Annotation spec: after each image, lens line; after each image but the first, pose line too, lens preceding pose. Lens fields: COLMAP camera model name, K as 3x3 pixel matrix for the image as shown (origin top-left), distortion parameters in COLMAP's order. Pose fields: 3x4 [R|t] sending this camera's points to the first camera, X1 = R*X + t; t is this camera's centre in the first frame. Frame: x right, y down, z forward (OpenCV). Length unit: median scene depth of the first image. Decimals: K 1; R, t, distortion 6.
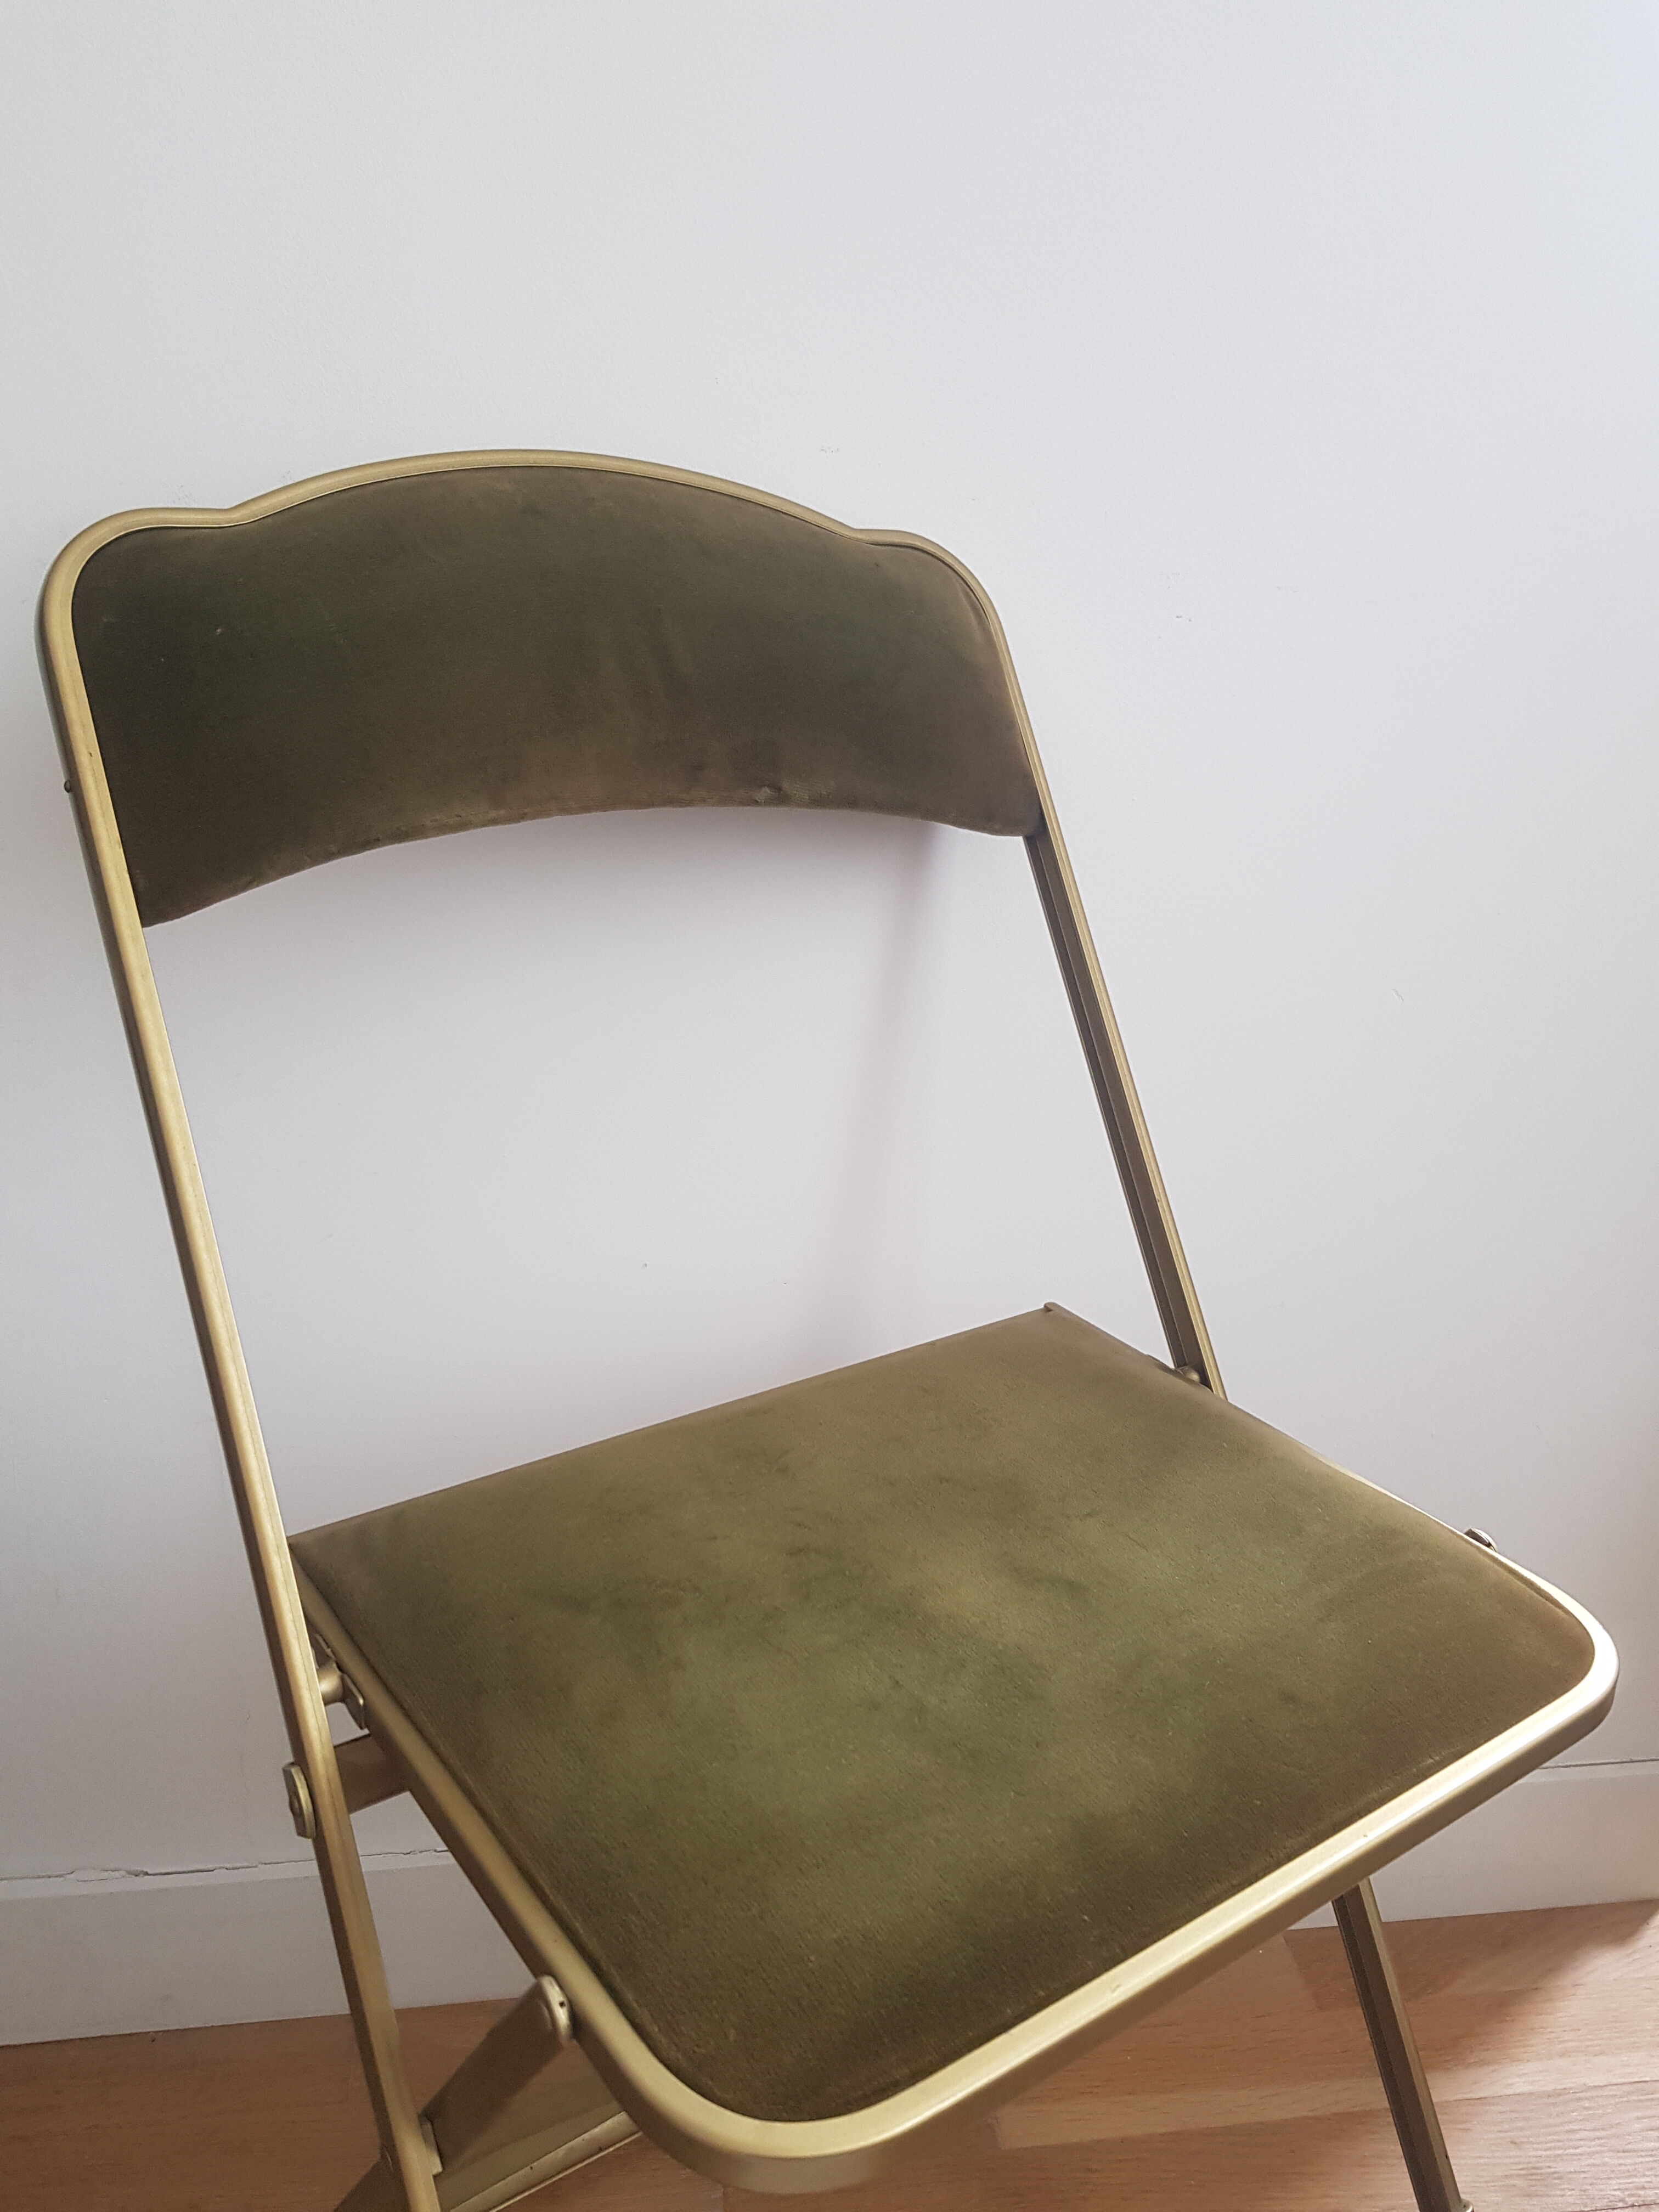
lens RADIAL K [[1789.2, 0, 829.5], [0, 1789.2, 1106.0], [0, 0, 1]] dist [0.094455, -0.175860]
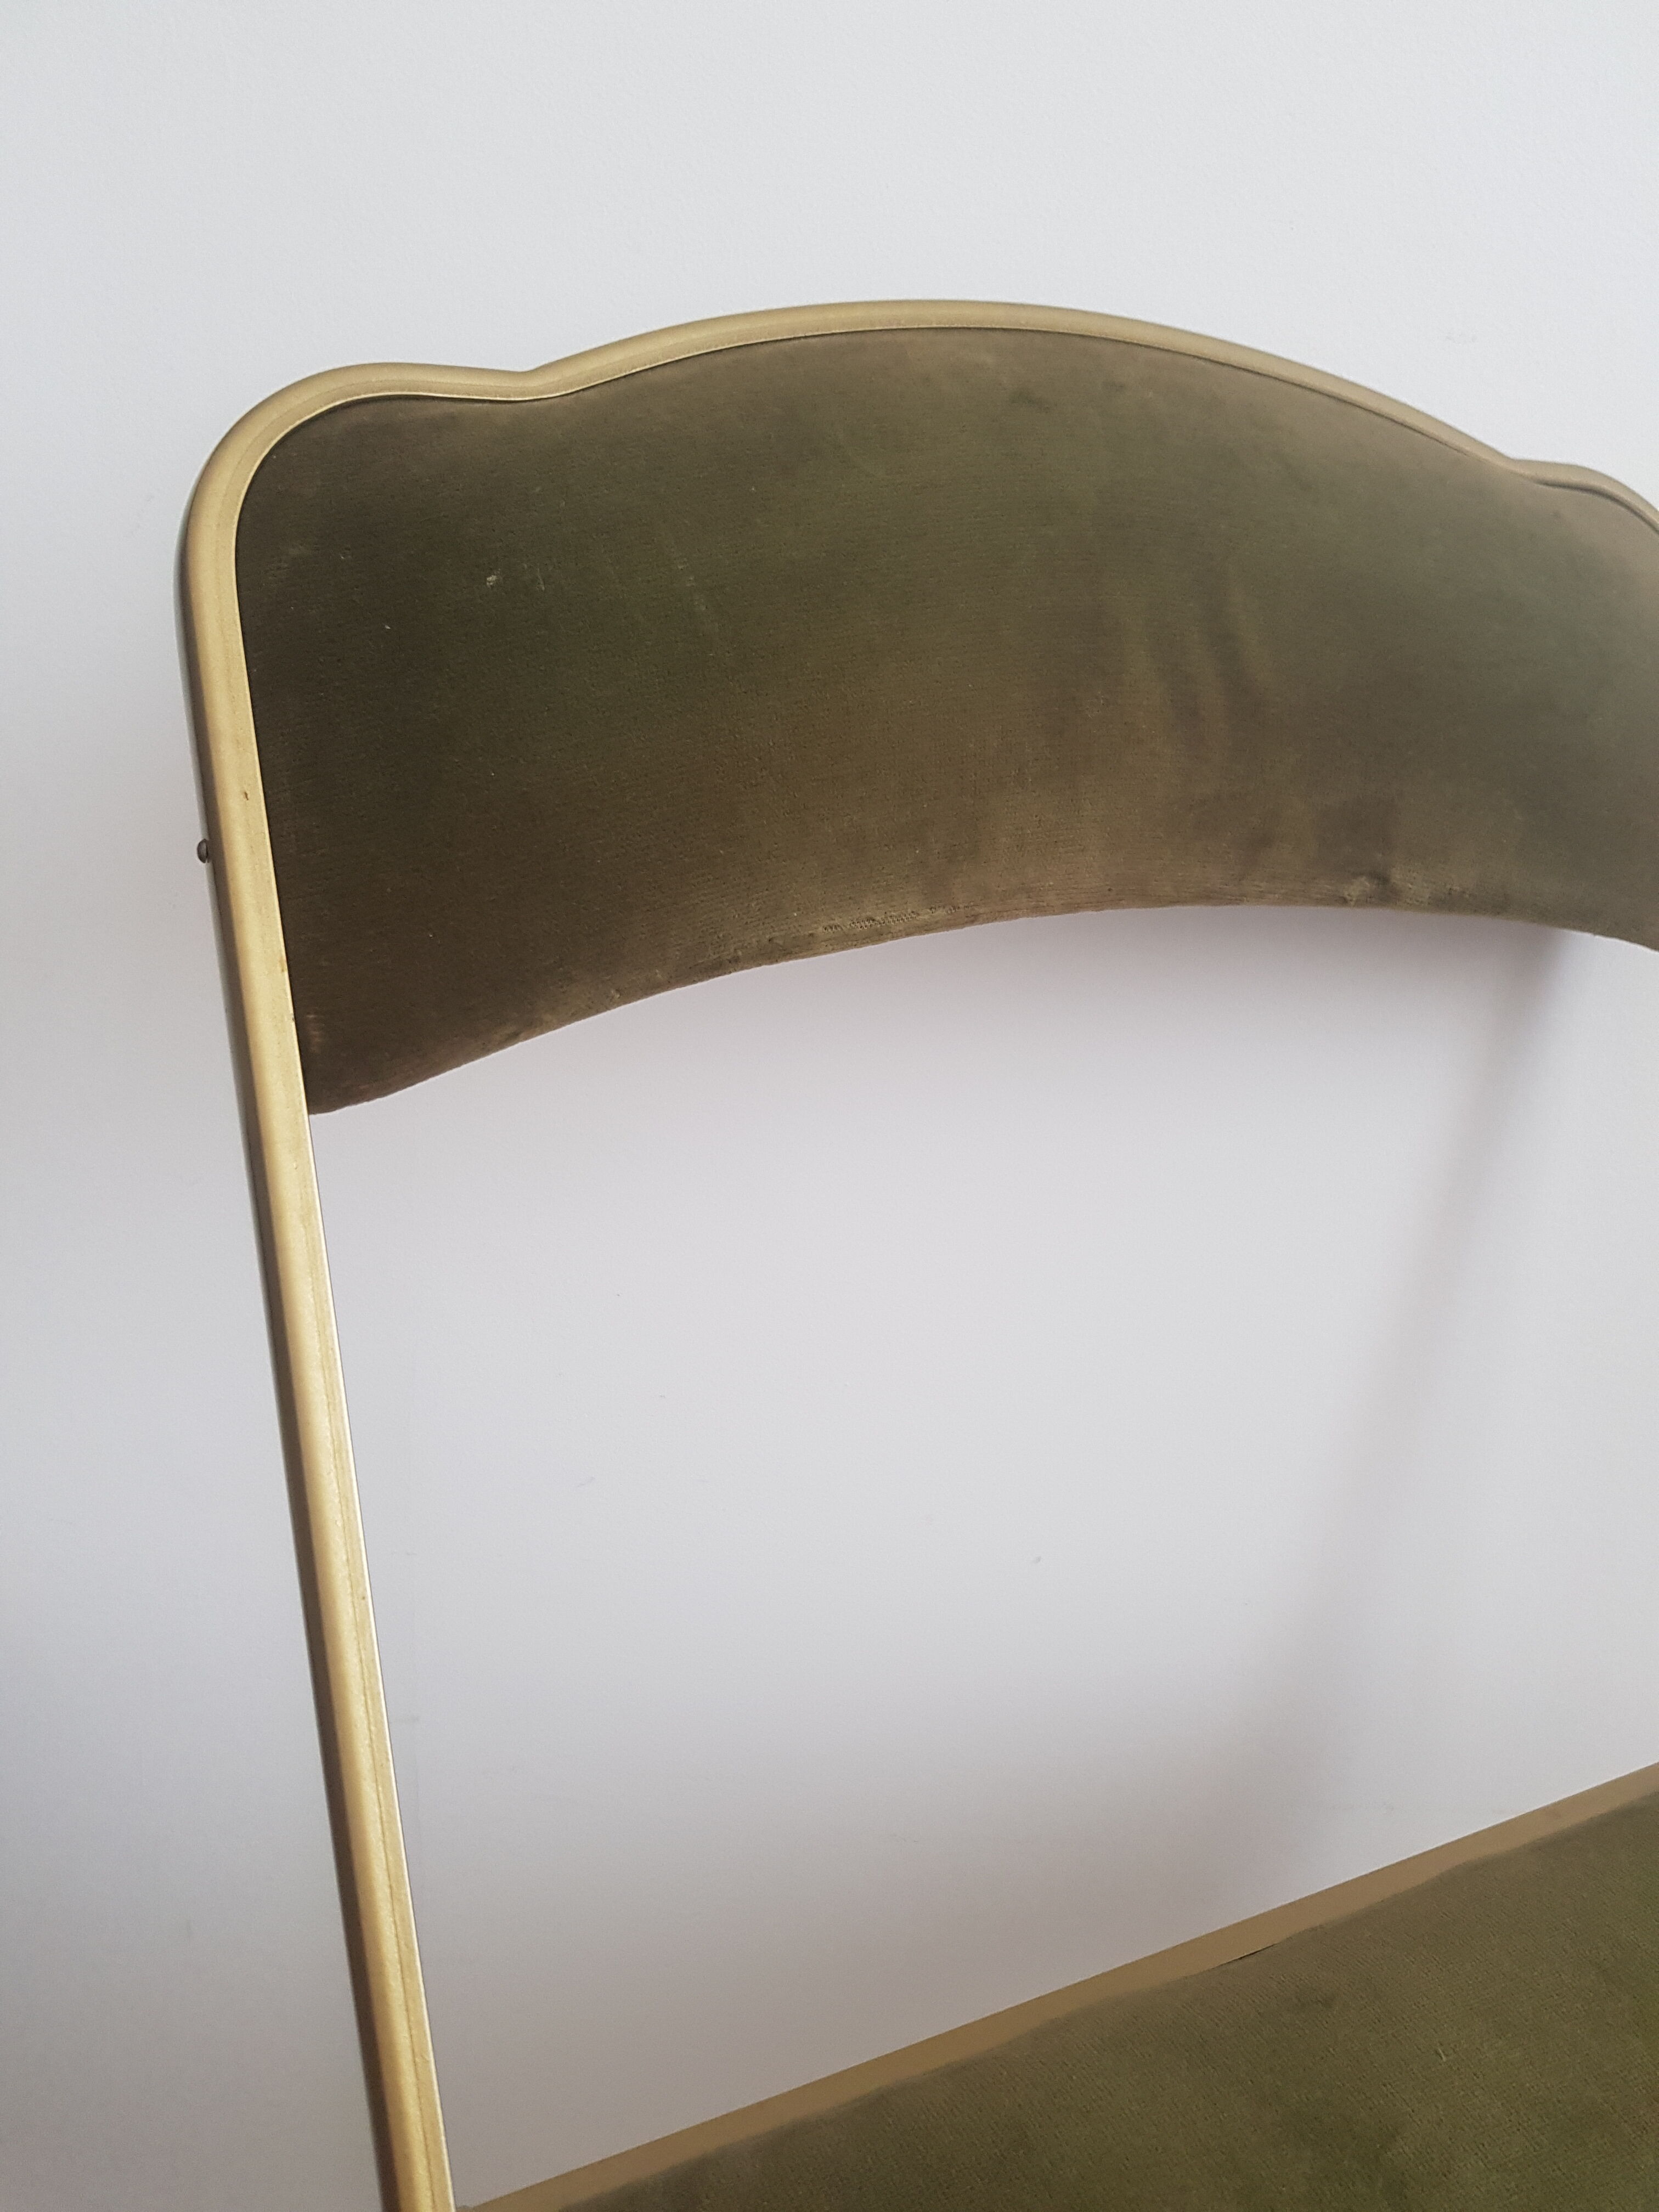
lens RADIAL K [[1785.4, 0, 820.1], [0, 1785.4, 1052.7], [0, 0, 1]] dist [0.170903, -0.463912]
pose [[0.988028, 0.063636, -0.140538, -0.138061], [-0.068508, 0.997196, -0.030098, -0.099230], [0.138228, 0.039366, 0.989618, 0.430634]]
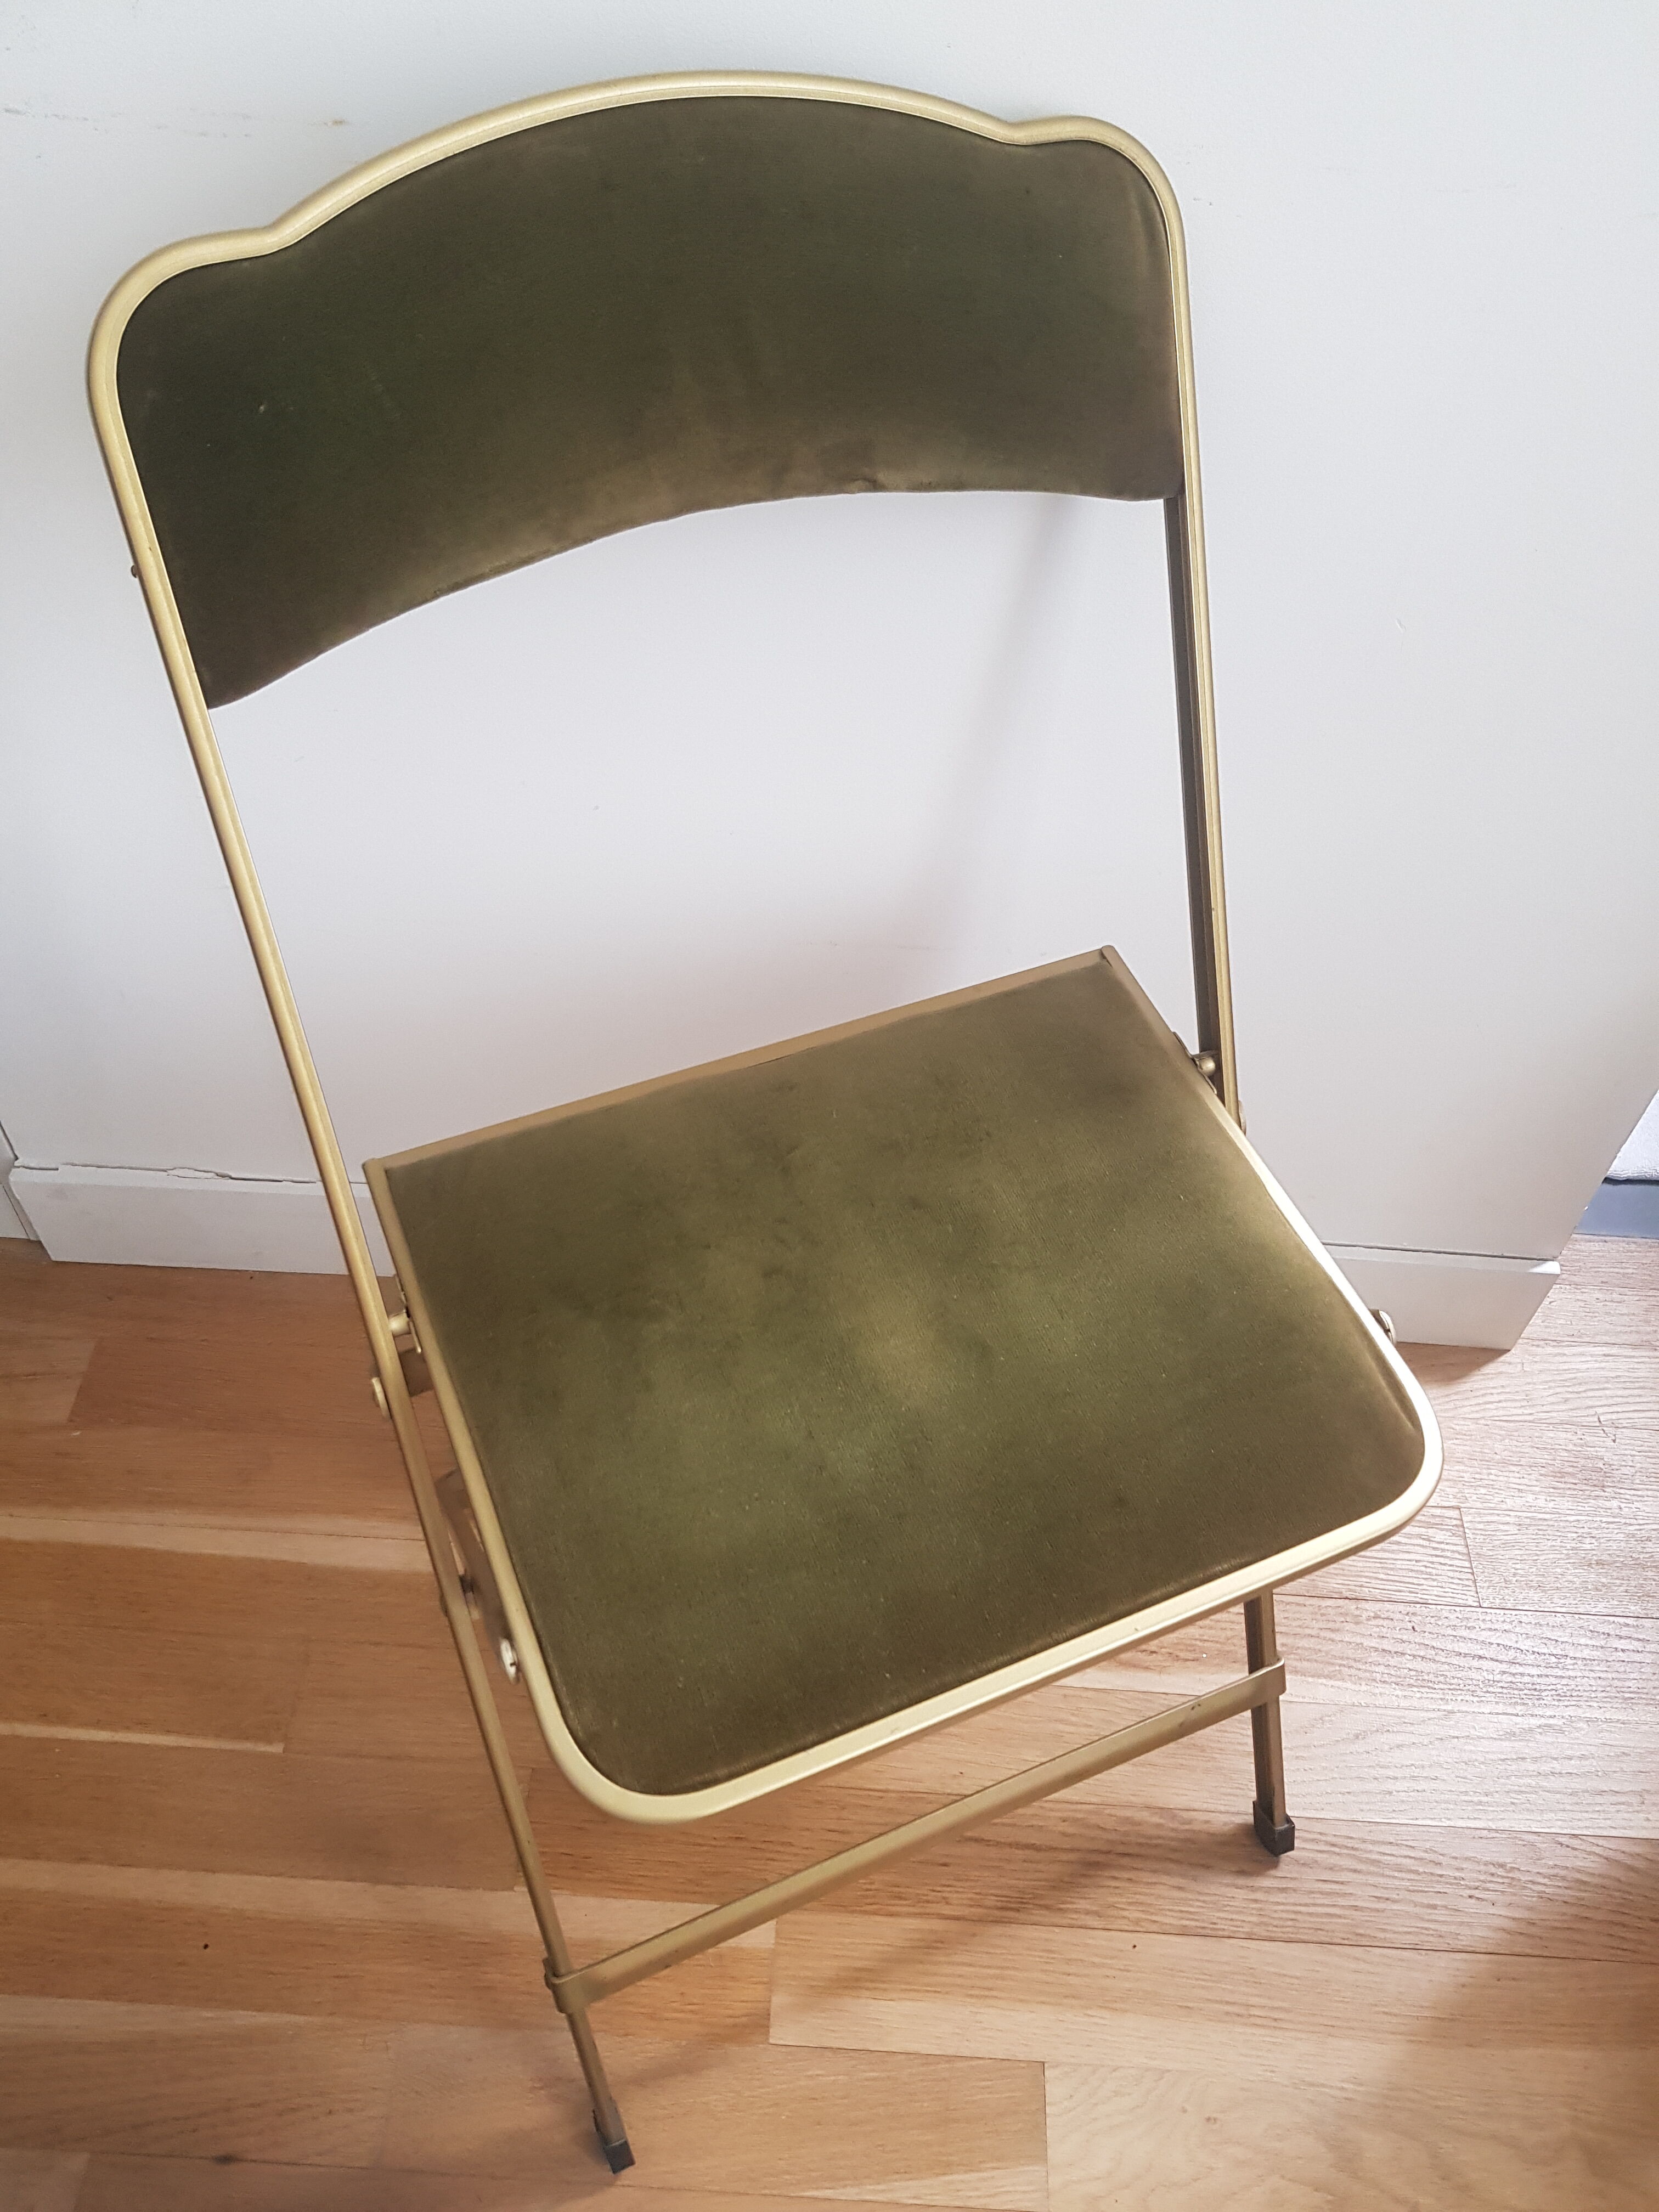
lens RADIAL K [[1789.2, 0, 829.5], [0, 1789.2, 1106.0], [0, 0, 1]] dist [0.094455, -0.175860]
pose [[0.978269, 0.170476, -0.118020, 0.129292], [-0.083578, 0.845132, 0.527983, -0.440953], [0.189751, -0.506646, 0.841014, 0.039507]]
